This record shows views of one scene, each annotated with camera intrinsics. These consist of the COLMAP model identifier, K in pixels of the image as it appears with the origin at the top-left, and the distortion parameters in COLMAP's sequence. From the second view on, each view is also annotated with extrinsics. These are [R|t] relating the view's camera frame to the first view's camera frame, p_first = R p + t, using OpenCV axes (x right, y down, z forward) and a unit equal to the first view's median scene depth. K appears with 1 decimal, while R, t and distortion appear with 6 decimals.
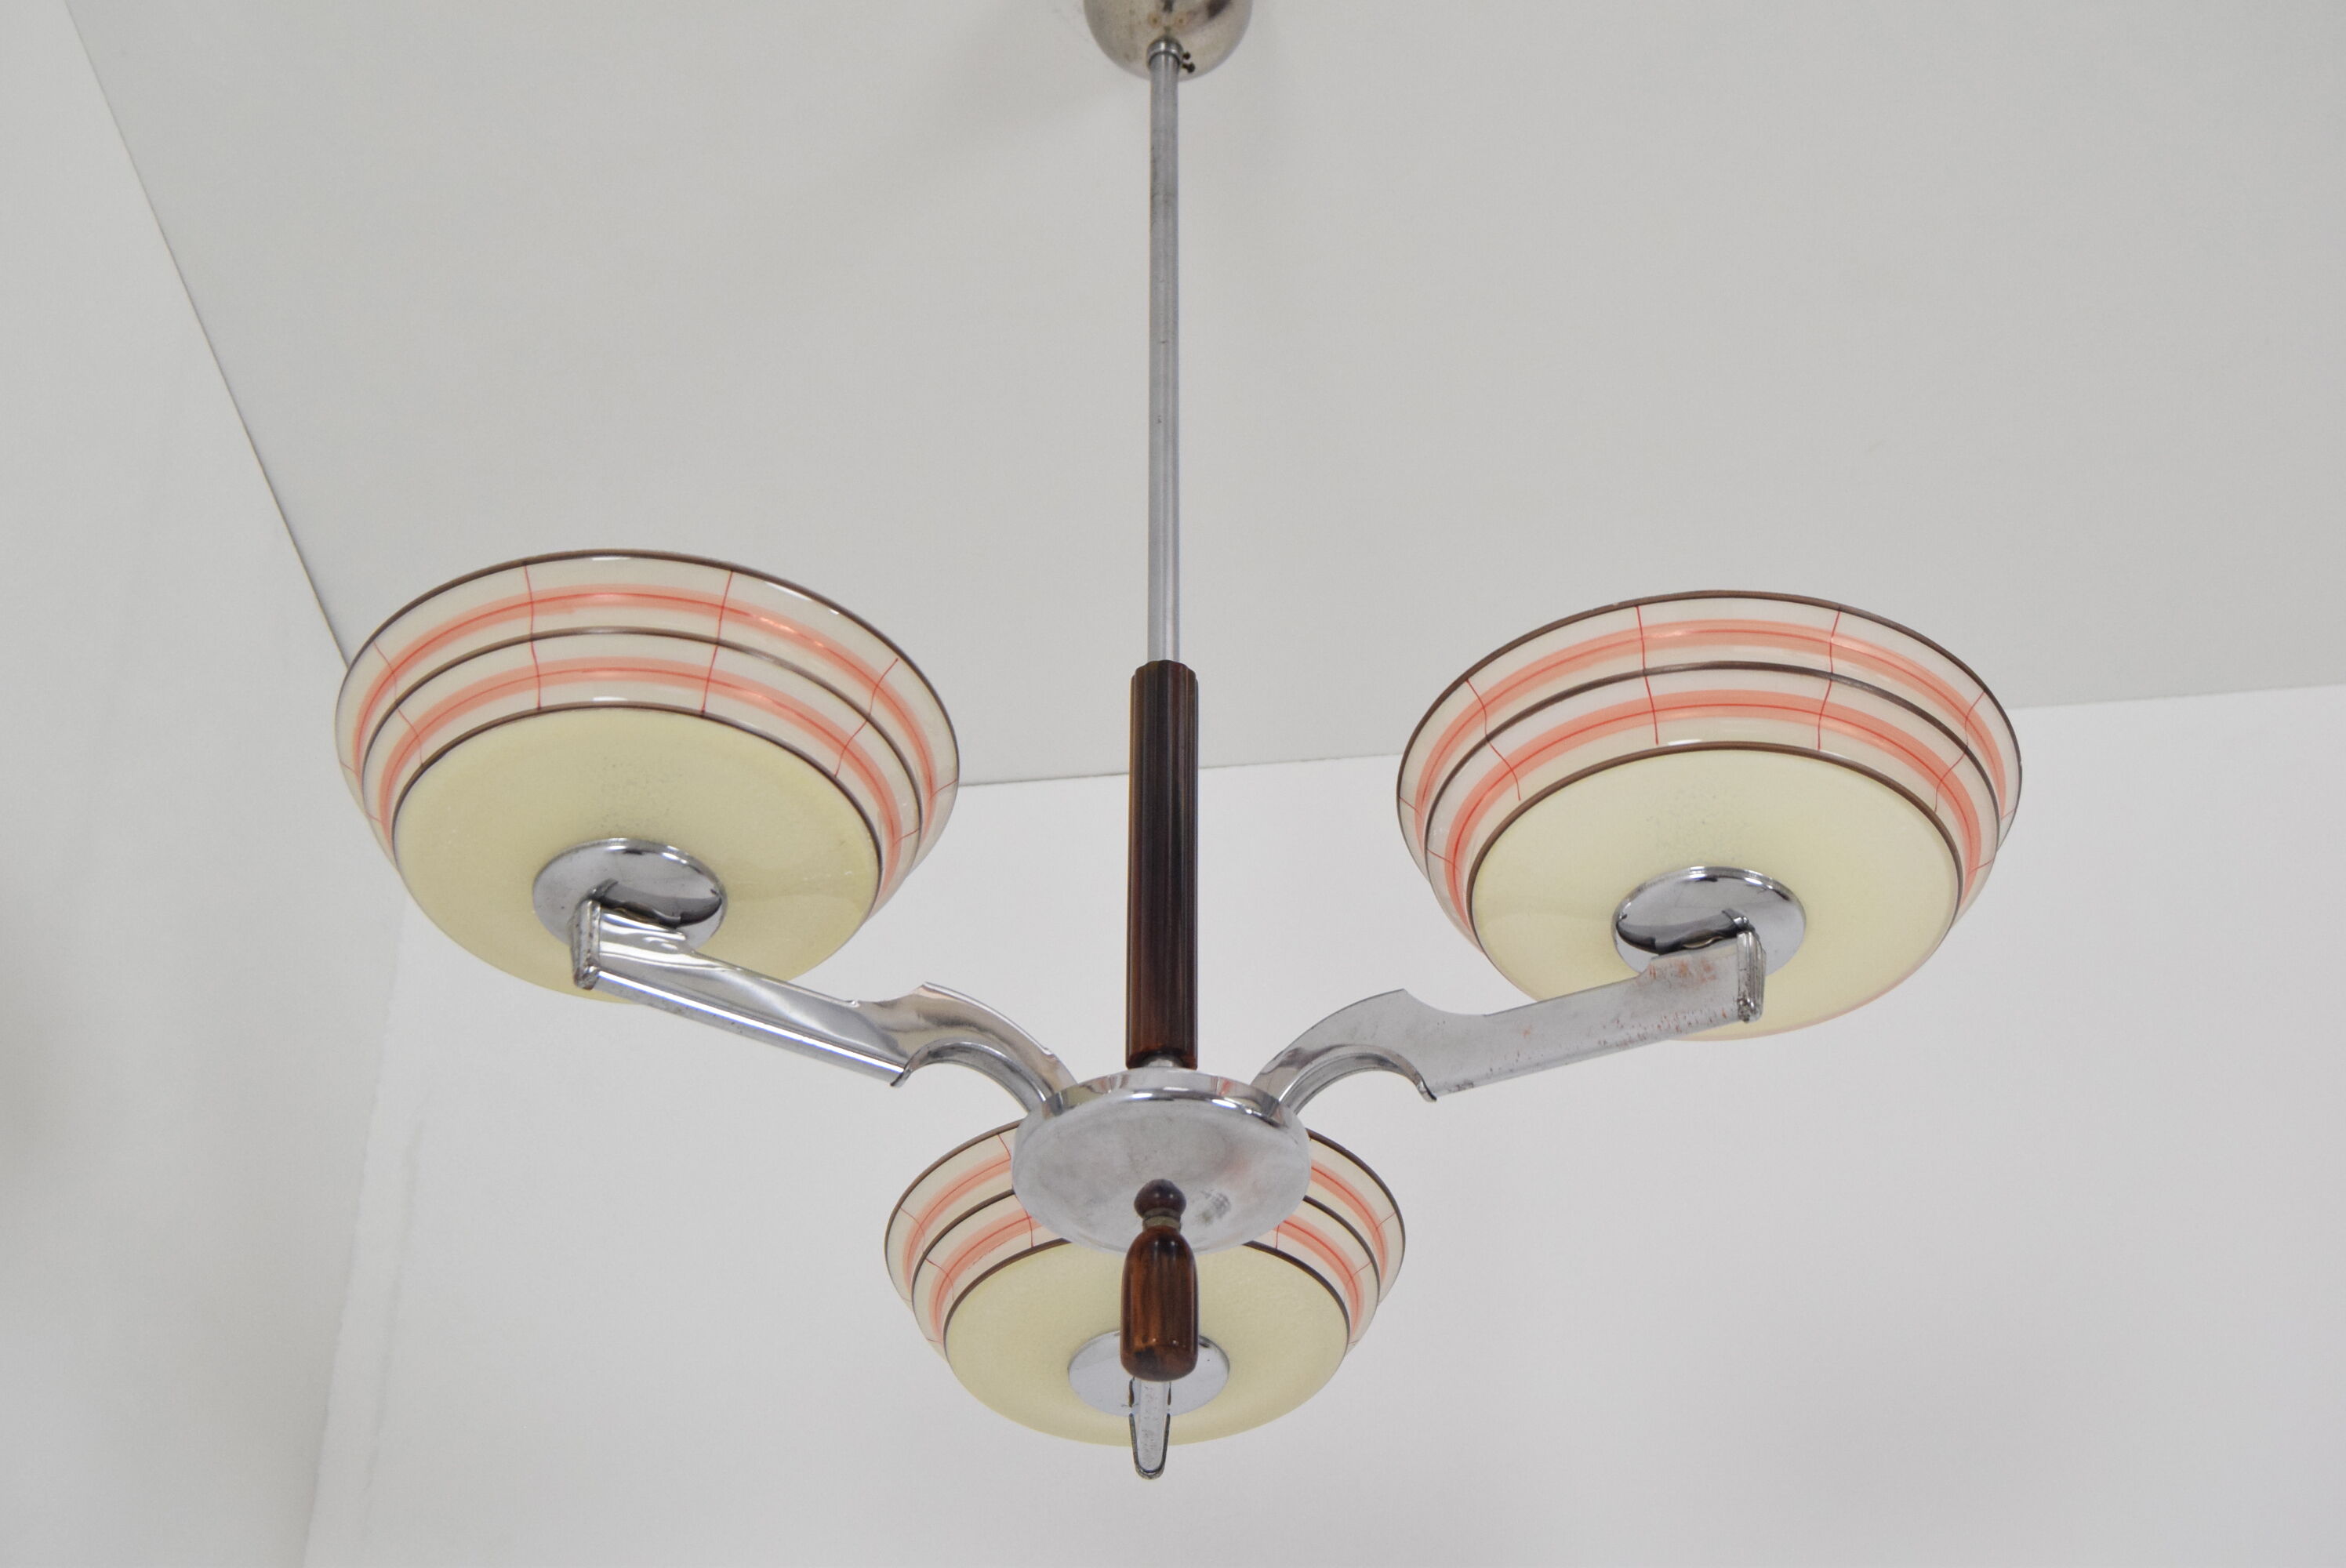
lens RADIAL K [[3845.6, 0, 1176.4], [0, 3845.6, 784.2], [0, 0, 1]] dist [-0.012299, 0.000000]
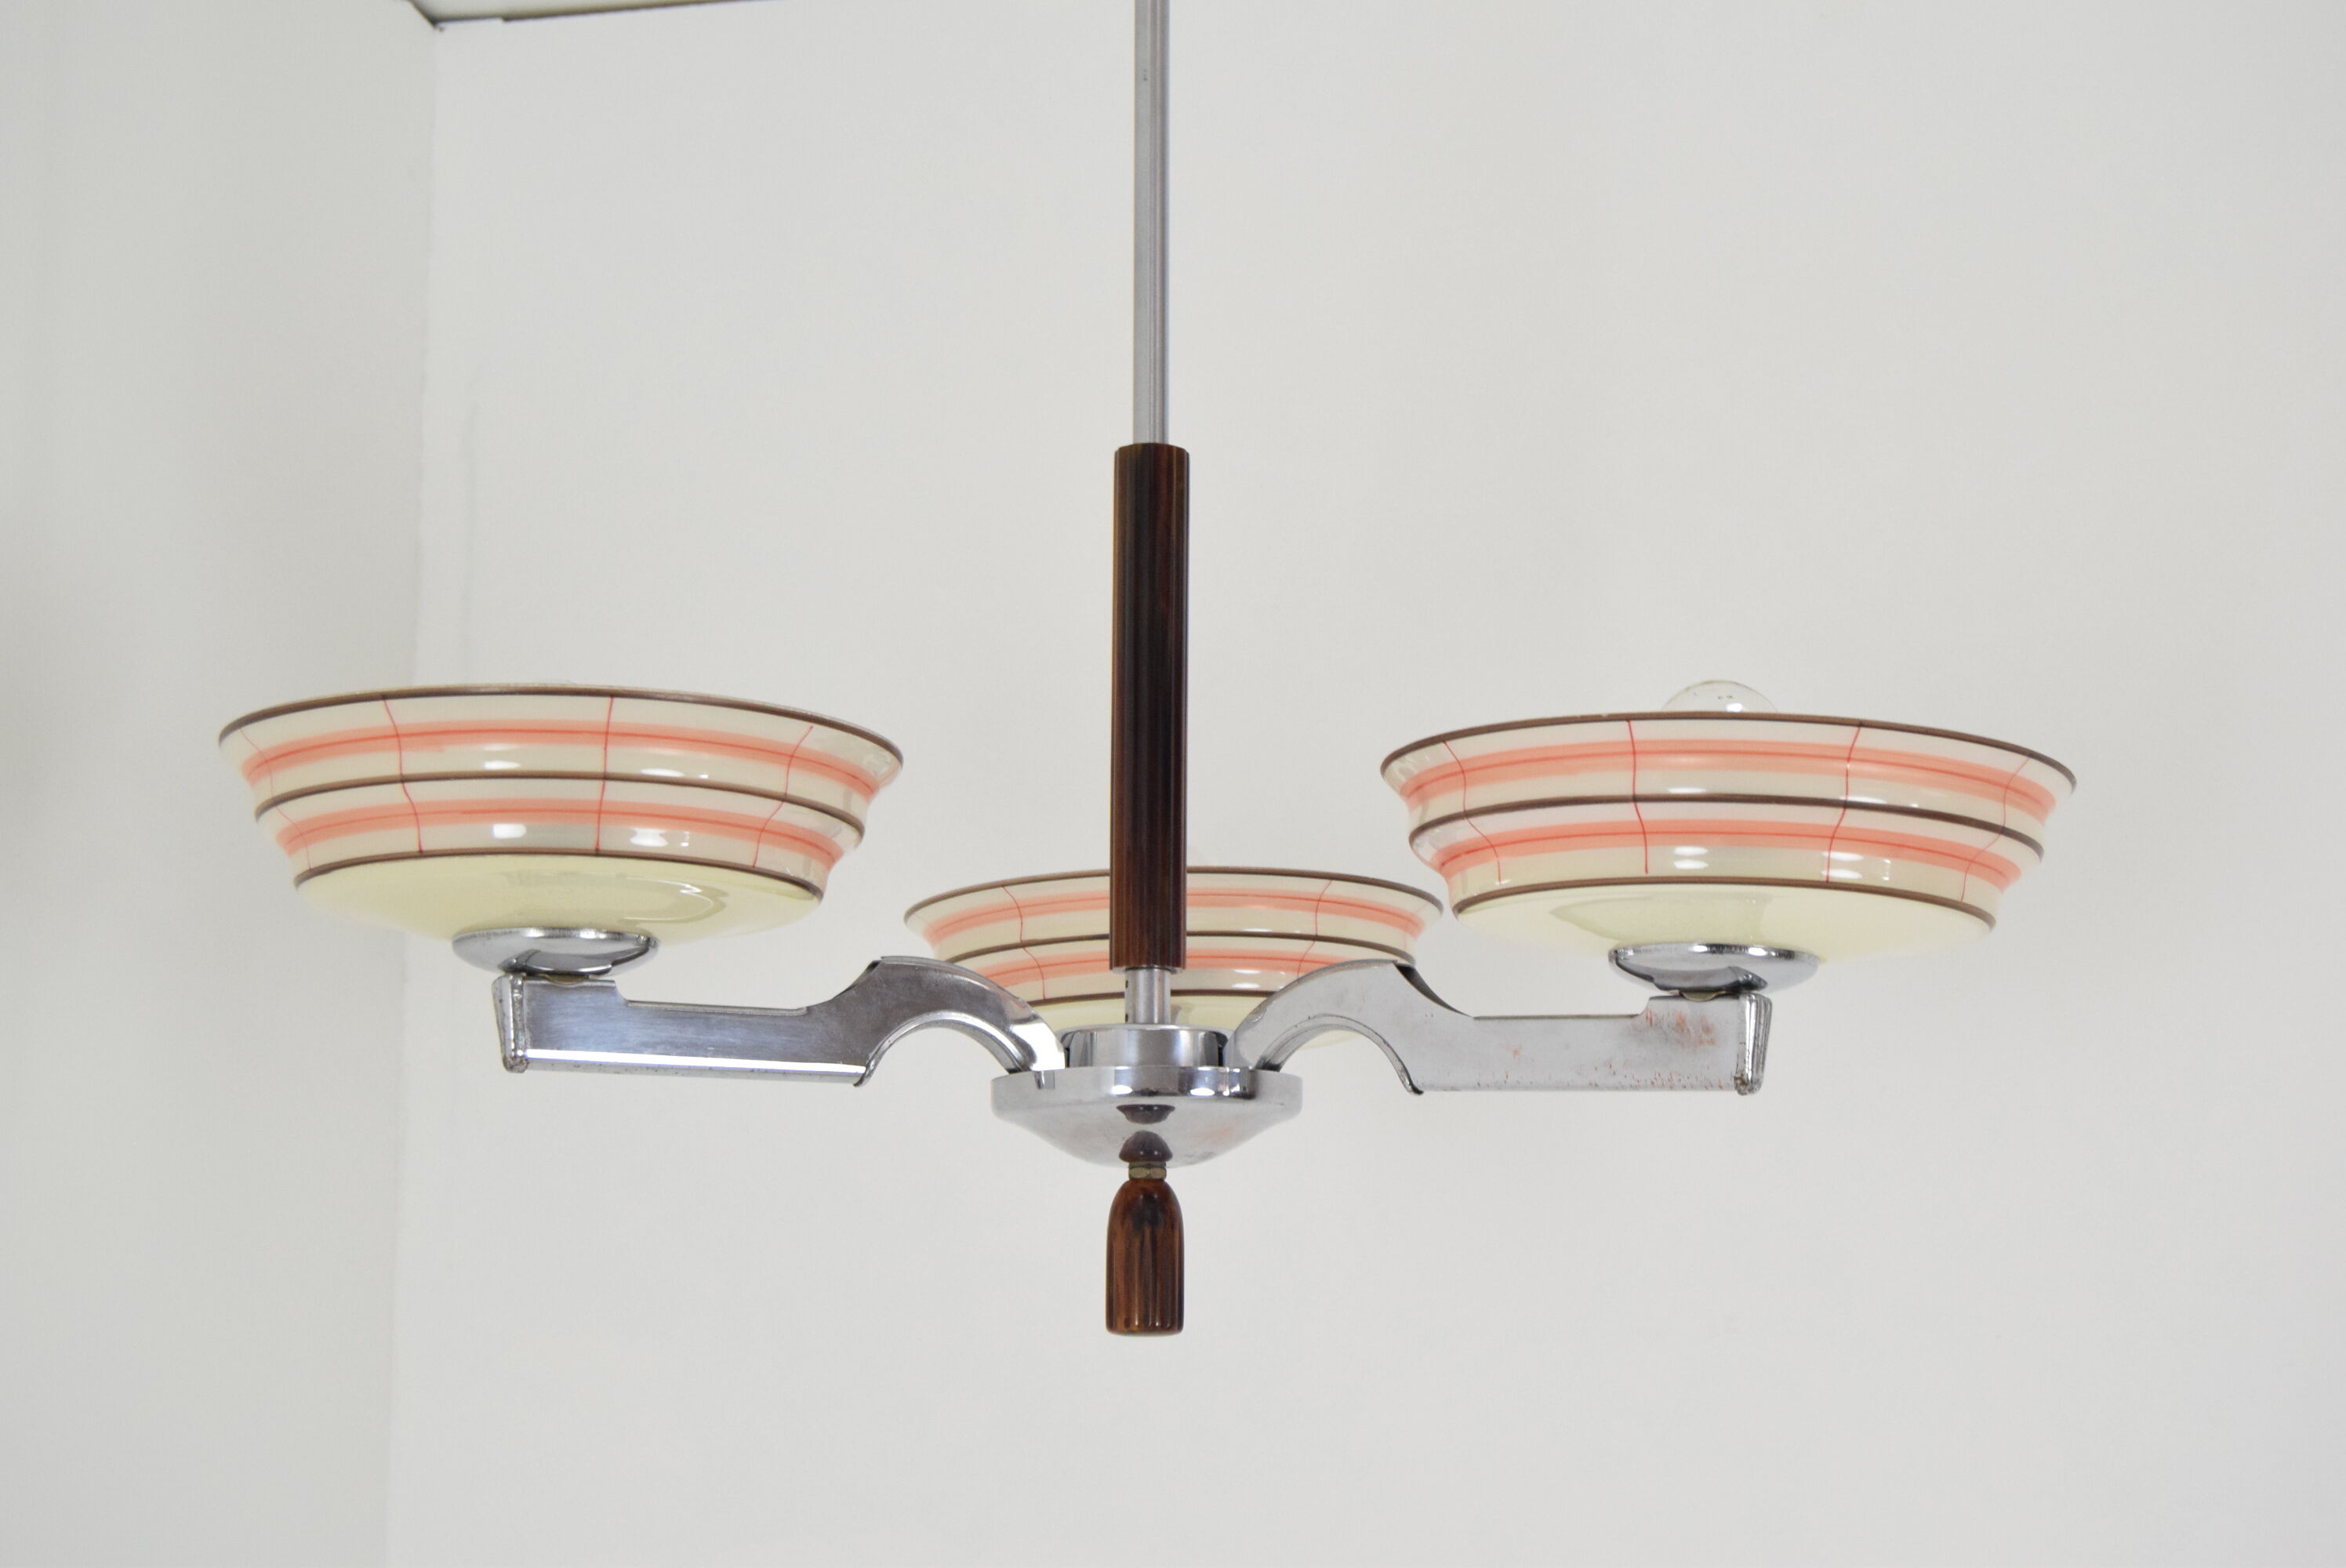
lens RADIAL K [[3845.6, 0, 1196.7], [0, 3845.6, 777.4], [0, 0, 1]] dist [-0.012299, 0.000000]
pose [[0.996822, -0.007331, -0.079328, 0.089286], [0.046593, 0.861344, 0.505881, -0.476928], [0.064620, -0.507969, 0.858948, 0.225612]]
